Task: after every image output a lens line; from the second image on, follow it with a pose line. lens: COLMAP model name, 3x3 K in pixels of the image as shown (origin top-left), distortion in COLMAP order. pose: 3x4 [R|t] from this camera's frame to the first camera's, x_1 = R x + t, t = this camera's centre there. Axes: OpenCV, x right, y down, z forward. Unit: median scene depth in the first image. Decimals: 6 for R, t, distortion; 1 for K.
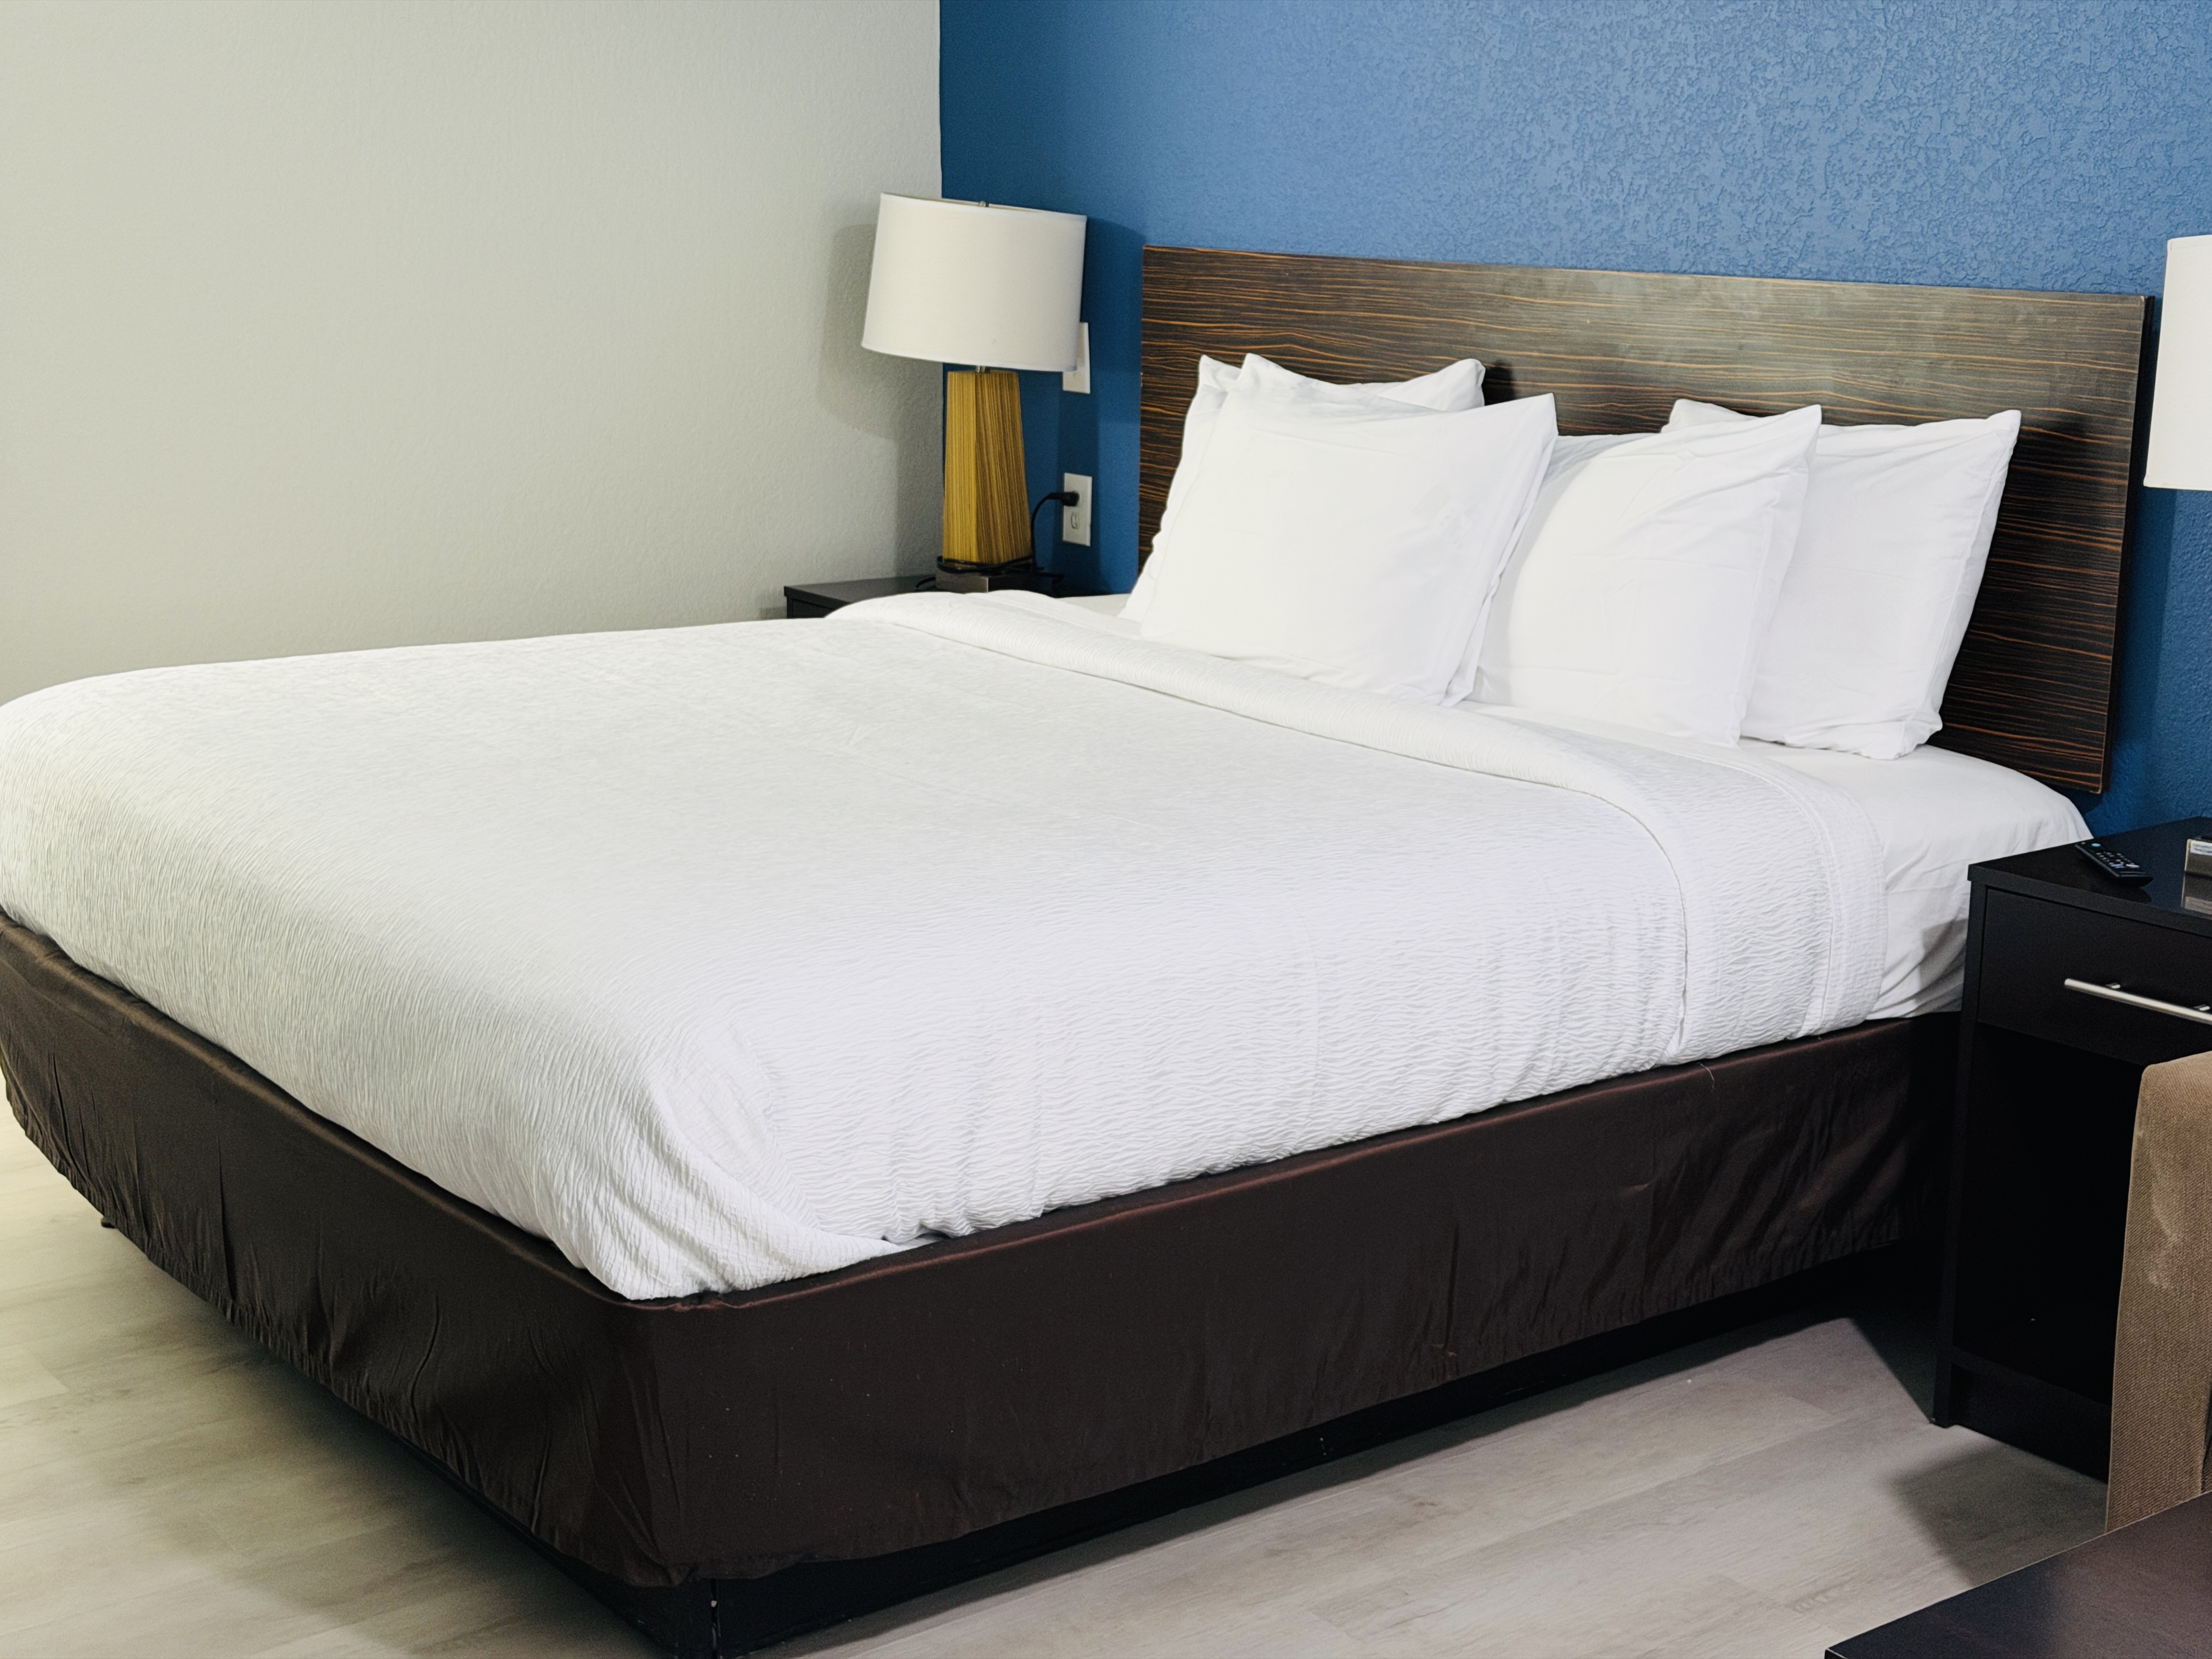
lens RADIAL K [[3062.2, 0, 1106.0], [0, 3062.2, 829.5], [0, 0, 1]] dist [0.130790, 0.023820]
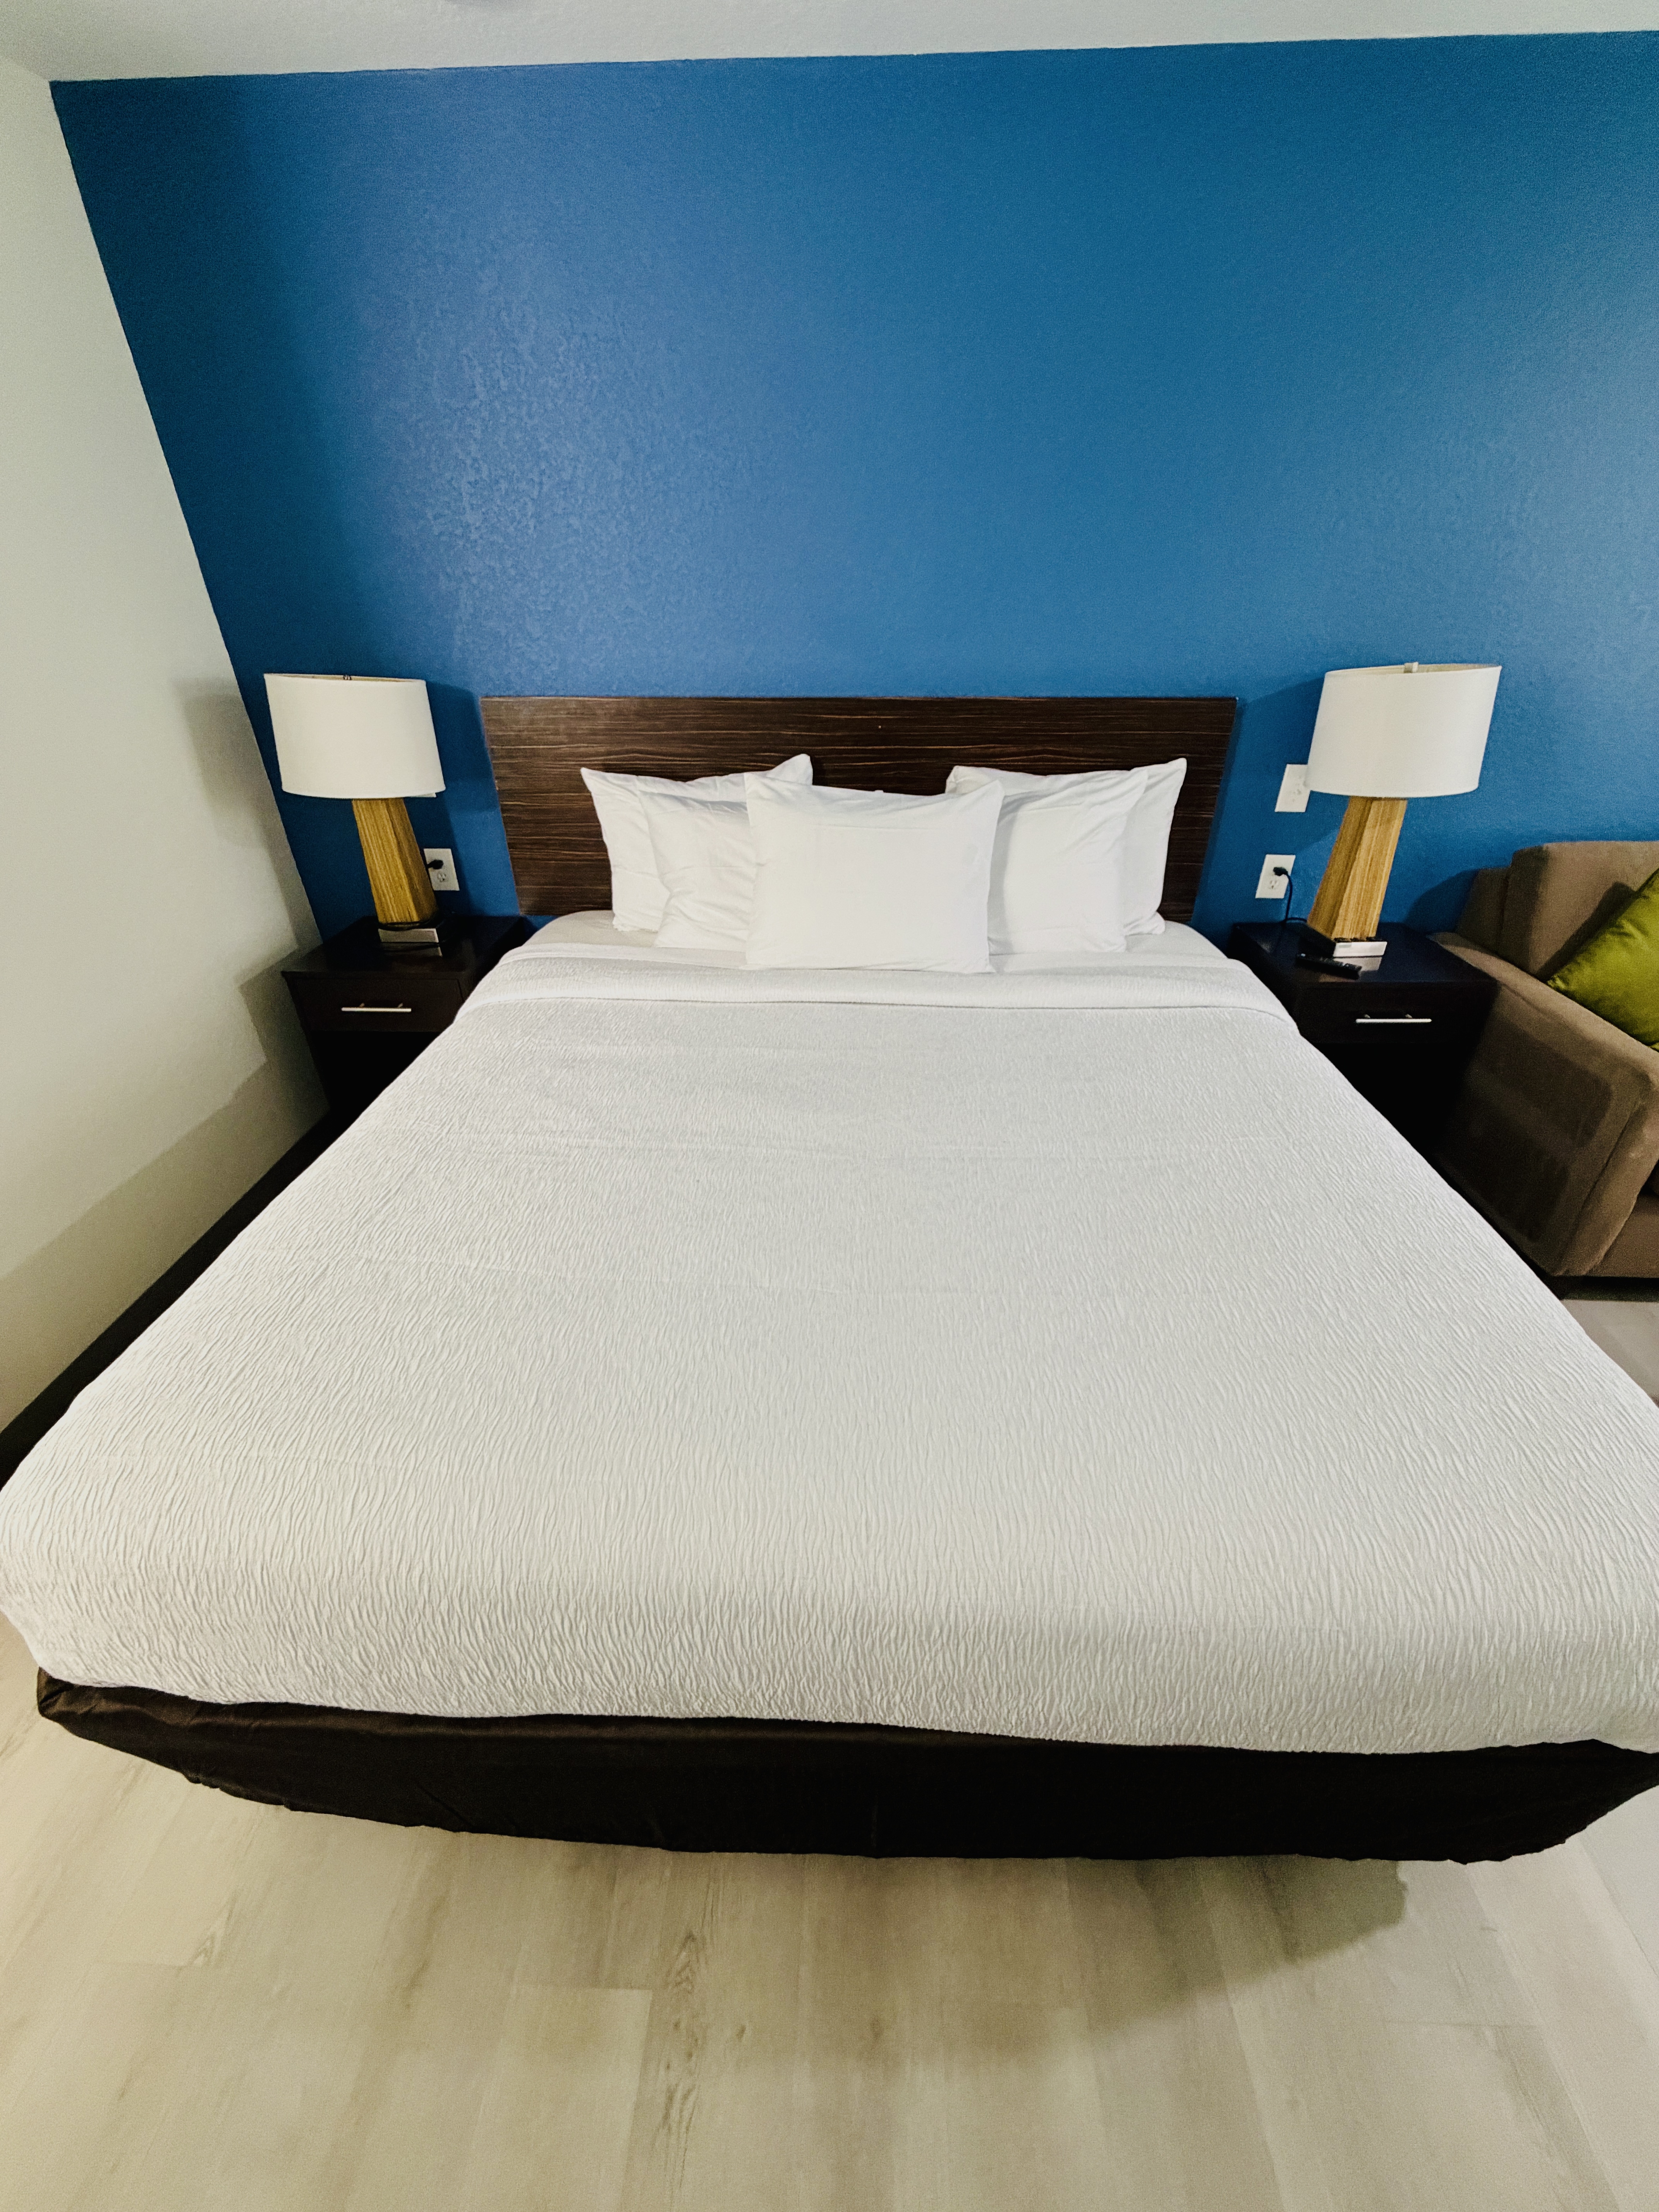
lens RADIAL K [[881.2, 0, 832.6], [0, 881.2, 1099.0], [0, 0, 1]] dist [-0.000569, 0.000075]
pose [[0.622540, -0.413180, 0.664626, -0.363316], [0.184621, 0.902834, 0.388337, -0.206072], [-0.760499, -0.119051, 0.638332, 0.780386]]
